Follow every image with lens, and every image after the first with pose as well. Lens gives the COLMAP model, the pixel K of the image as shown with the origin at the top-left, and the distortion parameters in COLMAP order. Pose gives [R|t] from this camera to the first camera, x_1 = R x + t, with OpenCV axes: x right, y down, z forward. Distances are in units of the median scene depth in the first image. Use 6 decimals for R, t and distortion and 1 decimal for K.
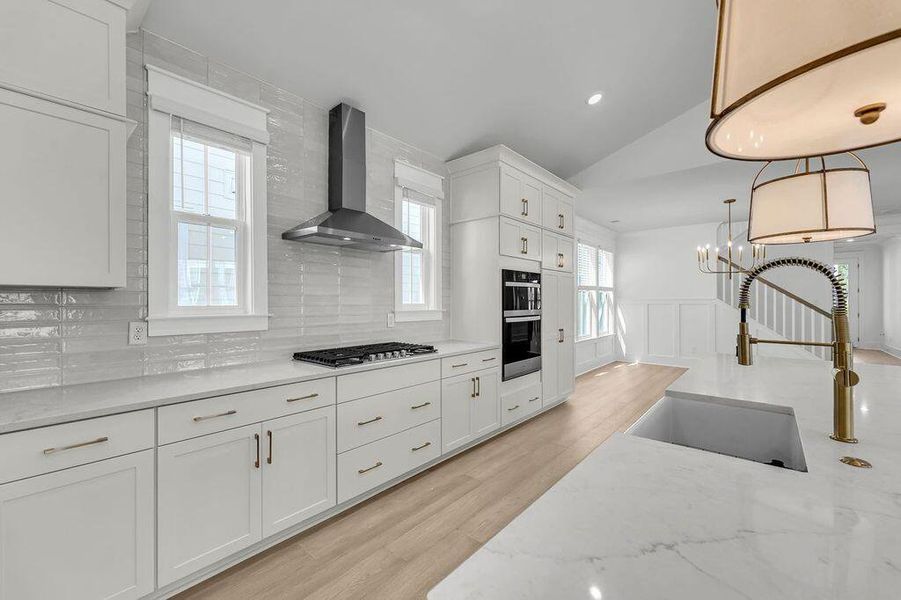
lens RADIAL K [[373.5, 0, 453.6], [0, 373.5, 303.1], [0, 0, 1]] dist [0.002446, 0.000886]
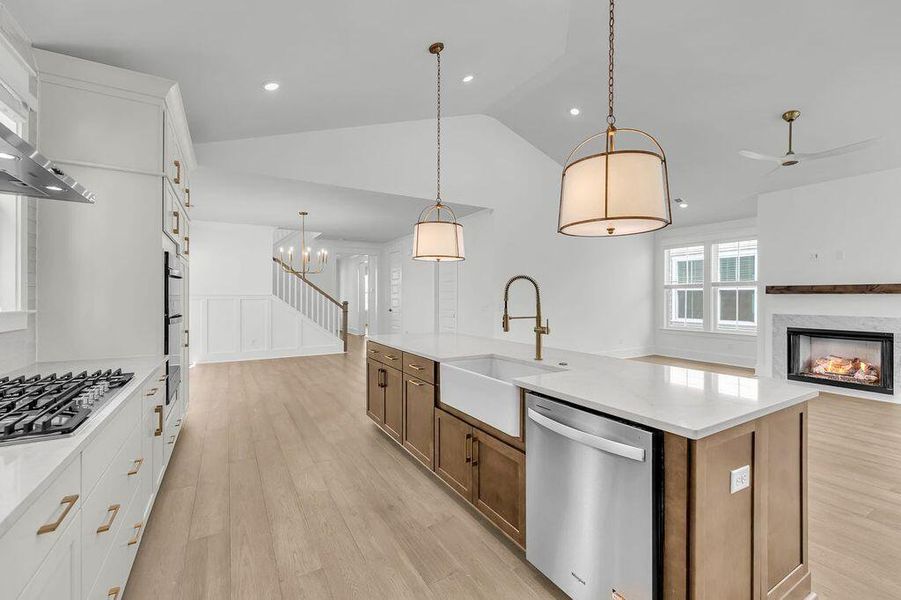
lens RADIAL K [[373.5, 0, 447.9], [0, 373.5, 295.9], [0, 0, 1]] dist [0.002446, 0.000886]
pose [[0.333895, 0.003235, 0.942605, -0.385915], [0.003288, 0.999984, -0.004597, -0.000767], [-0.942605, 0.004634, 0.333879, 0.243556]]
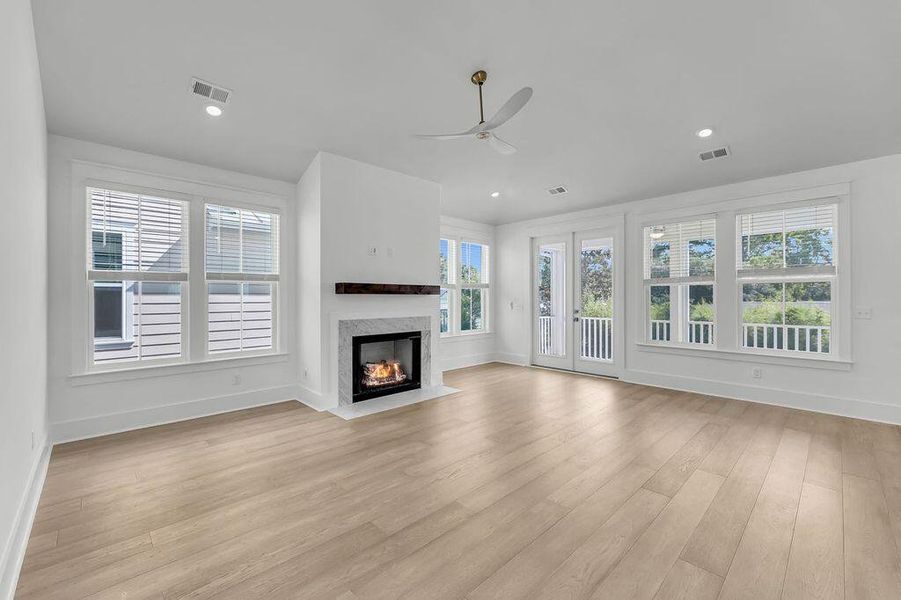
lens RADIAL K [[373.5, 0, 449.7], [0, 373.5, 299.0], [0, 0, 1]] dist [0.002446, 0.000886]
pose [[-0.994939, 0.002472, 0.100451, 1.259983], [0.003450, 0.999948, 0.009562, -0.005552], [-0.100422, 0.009861, -0.994896, 0.644433]]
